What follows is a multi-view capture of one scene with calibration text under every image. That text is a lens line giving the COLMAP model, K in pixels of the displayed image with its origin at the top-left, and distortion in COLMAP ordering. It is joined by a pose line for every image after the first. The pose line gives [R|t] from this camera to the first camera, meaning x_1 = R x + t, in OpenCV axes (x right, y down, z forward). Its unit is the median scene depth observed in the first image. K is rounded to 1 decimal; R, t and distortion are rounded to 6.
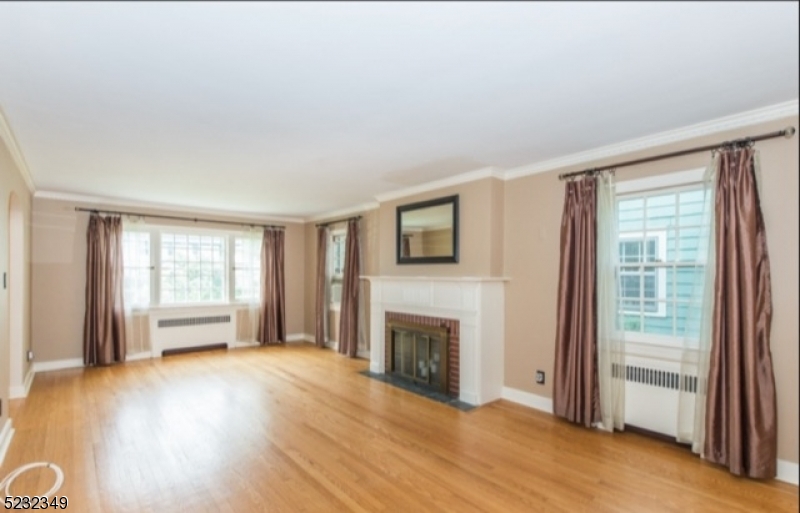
lens RADIAL K [[345.3, 0, 376.2], [0, 345.3, 279.0], [0, 0, 1]] dist [0.002533, 0.000535]
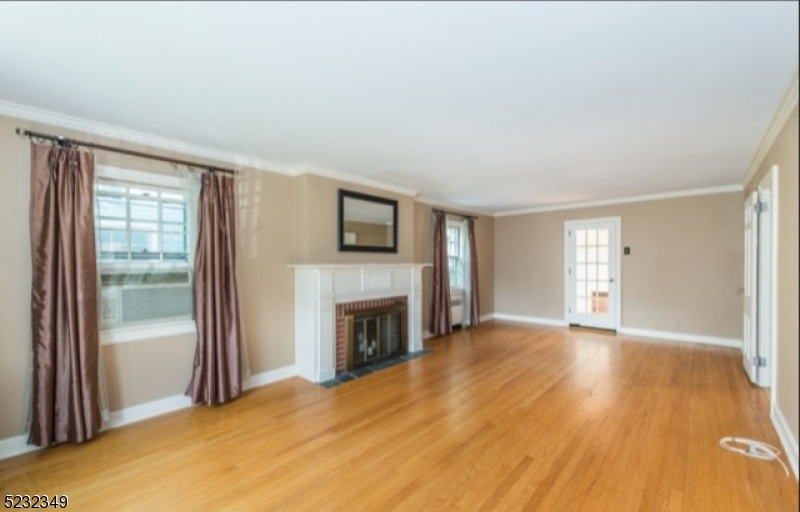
lens RADIAL K [[320.5, 0, 402.2], [0, 320.5, 261.0], [0, 0, 1]] dist [0.013465, -0.000680]
pose [[-0.110832, 0.001995, 0.993837, -0.861277], [0.021401, 0.999771, 0.000380, -0.013829], [-0.993609, 0.021311, -0.110849, 0.990753]]
